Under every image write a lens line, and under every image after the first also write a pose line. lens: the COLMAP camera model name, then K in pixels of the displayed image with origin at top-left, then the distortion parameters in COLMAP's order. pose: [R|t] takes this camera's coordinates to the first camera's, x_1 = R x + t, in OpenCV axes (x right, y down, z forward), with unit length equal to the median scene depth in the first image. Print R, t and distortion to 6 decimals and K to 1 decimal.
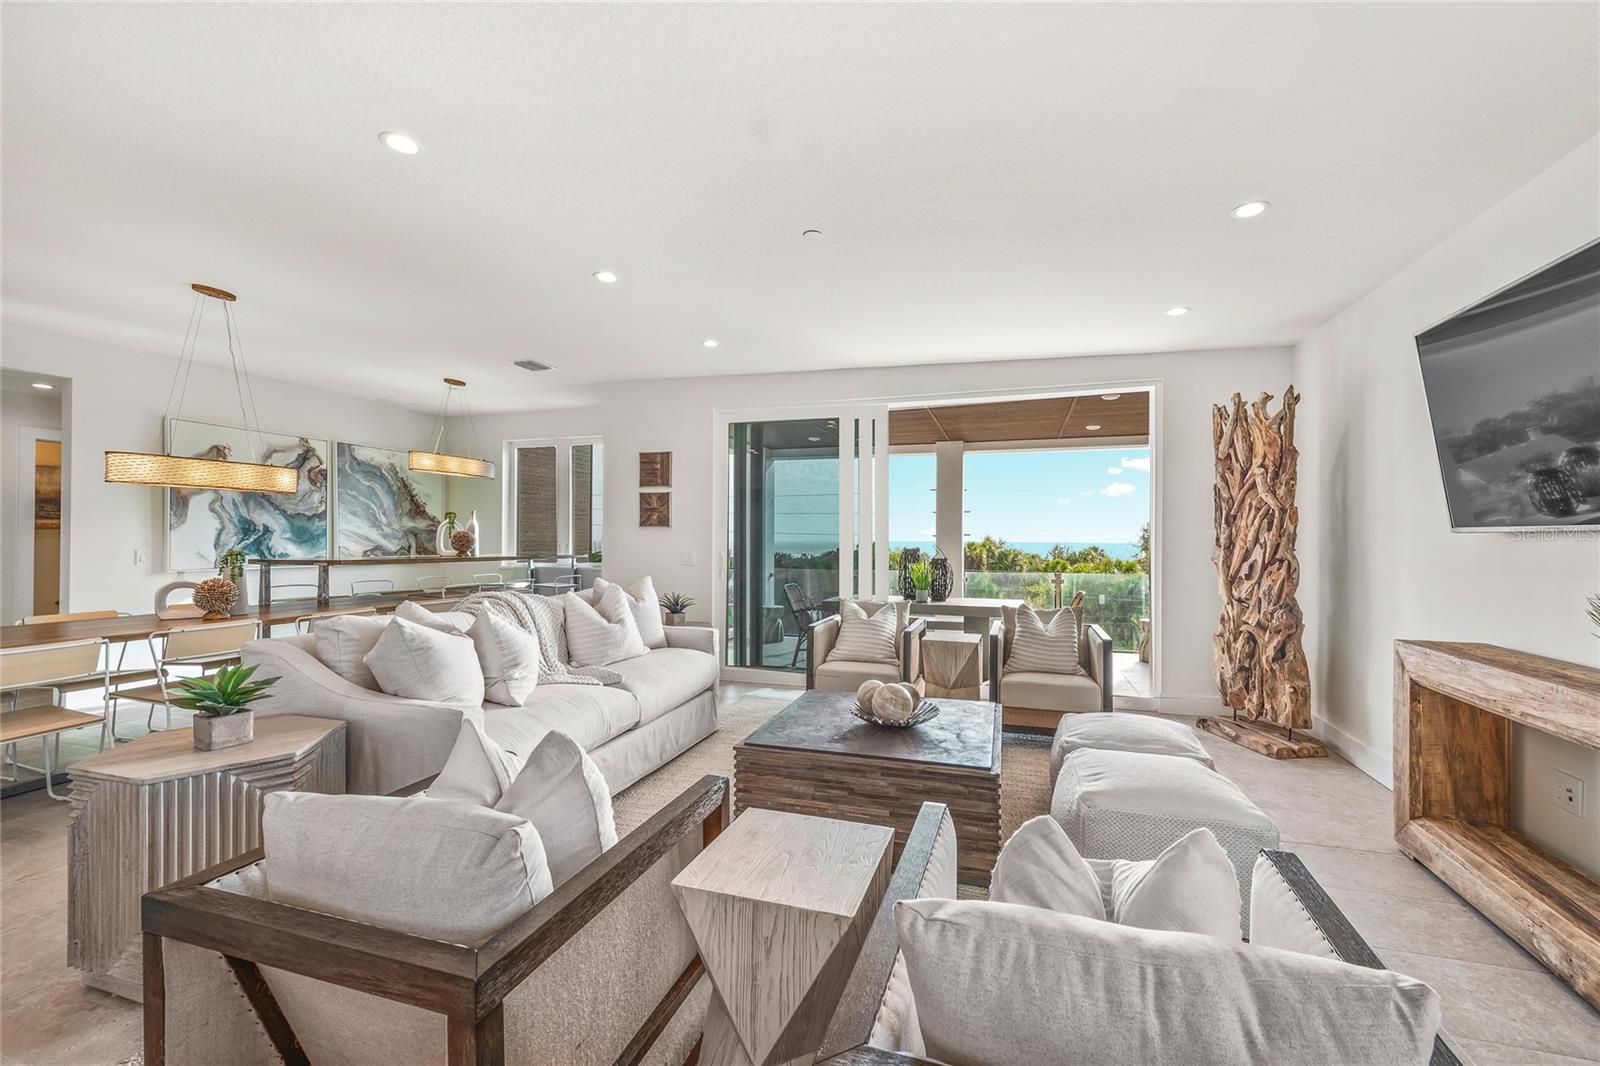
lens RADIAL K [[644.4, 0, 792.5], [0, 644.4, 533.4], [0, 0, 1]] dist [0.001550, 0.000064]
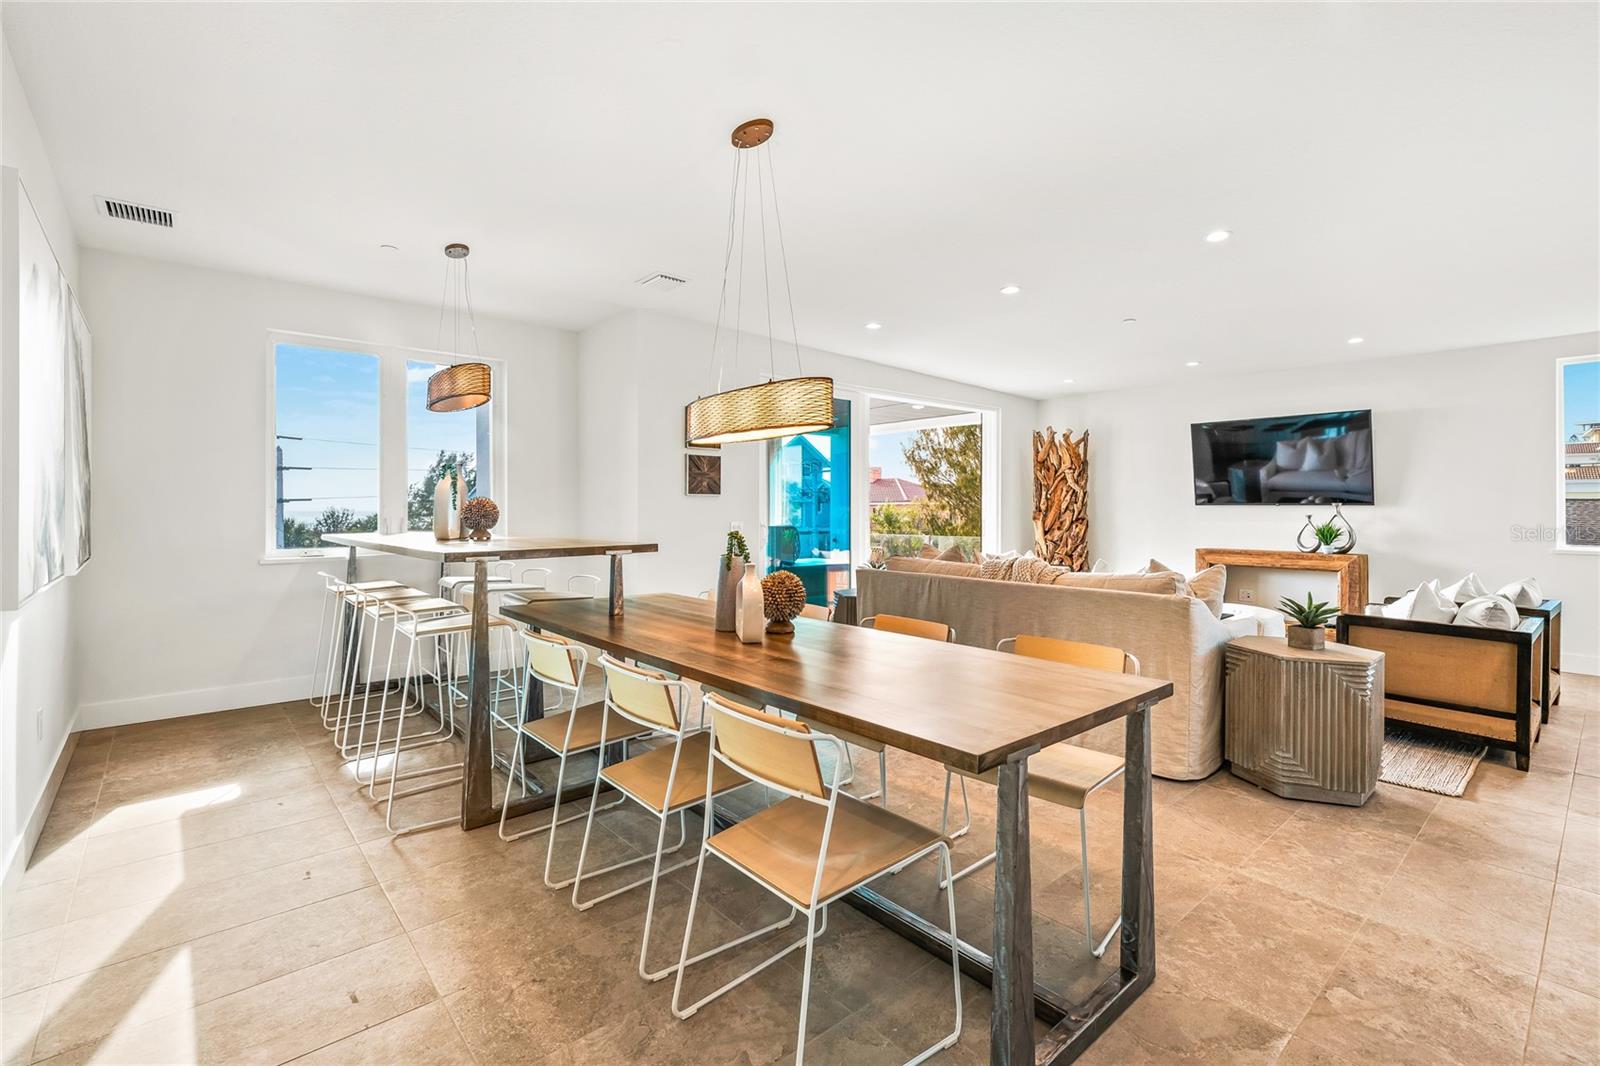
lens RADIAL K [[709.3, 0, 800.2], [0, 709.3, 510.3], [0, 0, 1]] dist [-0.001351, -0.000243]
pose [[0.534299, -0.005475, 0.845278, -1.392860], [-0.008614, 0.999892, 0.011921, -0.002399], [-0.845252, -0.013650, 0.534194, 0.556504]]
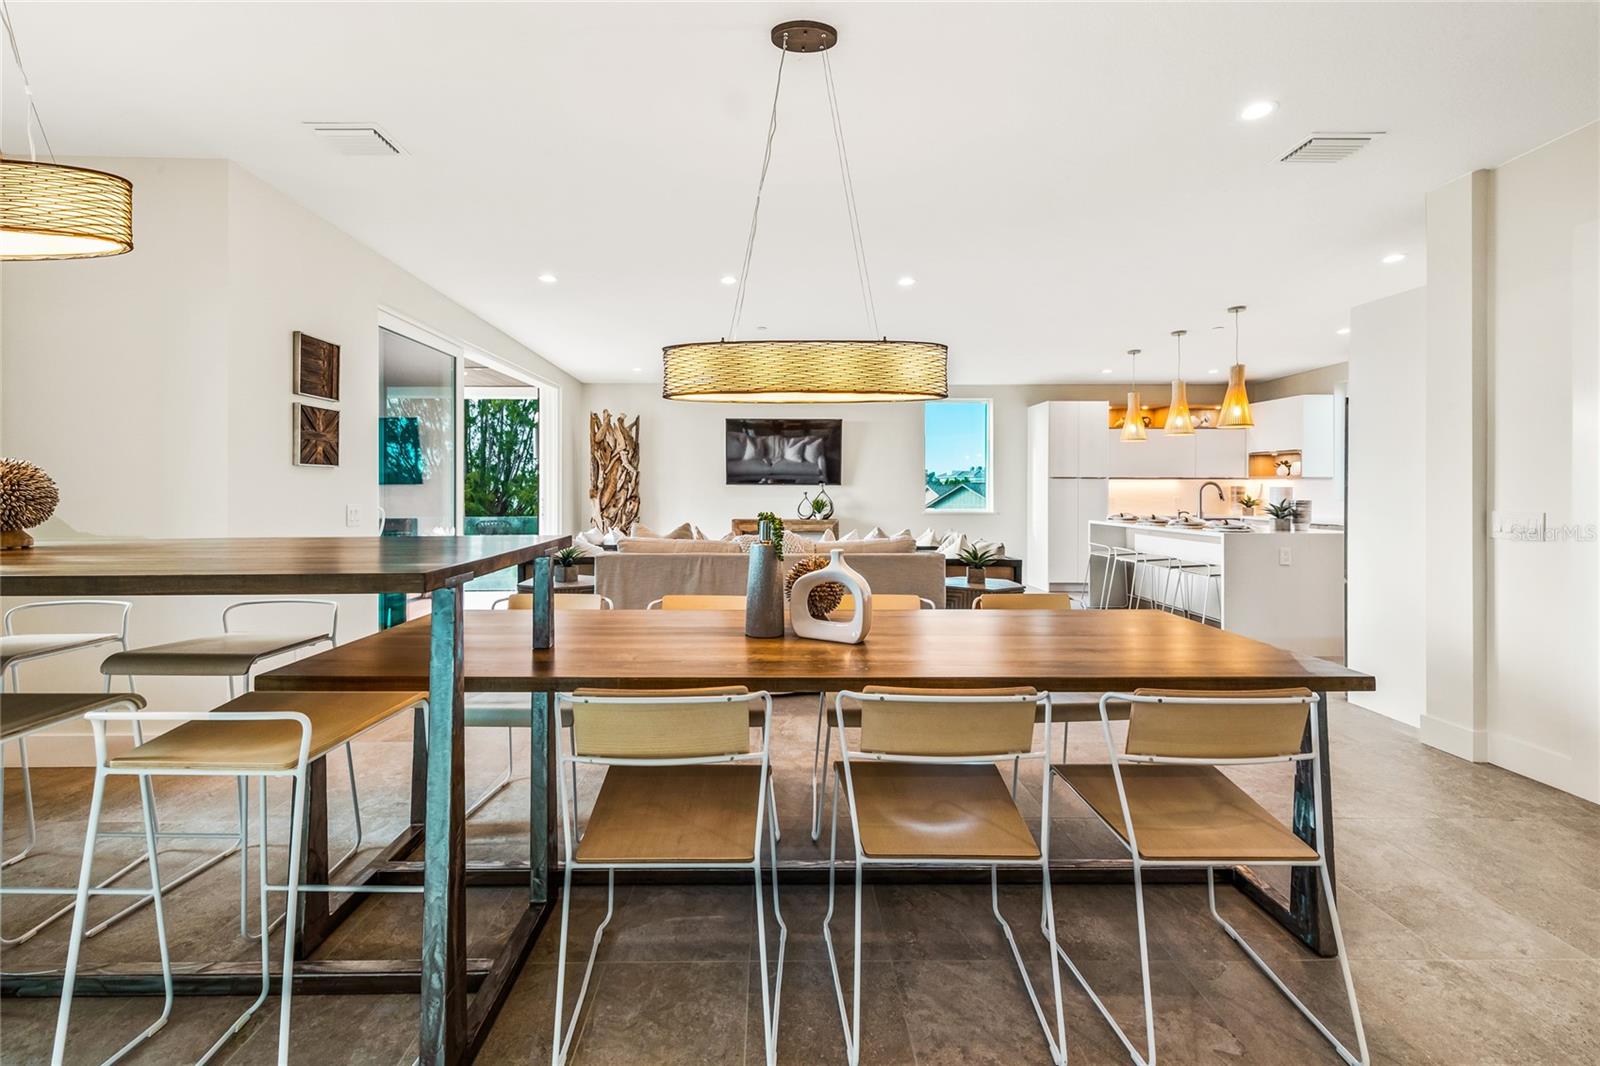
lens RADIAL K [[653.1, 0, 777.1], [0, 653.1, 489.6], [0, 0, 1]] dist [0.002152, 0.000072]
pose [[-0.301019, -0.005989, 0.953599, -1.332293], [-0.013408, 0.999908, 0.002047, 0.007553], [-0.953524, -0.012169, -0.301072, 1.141306]]
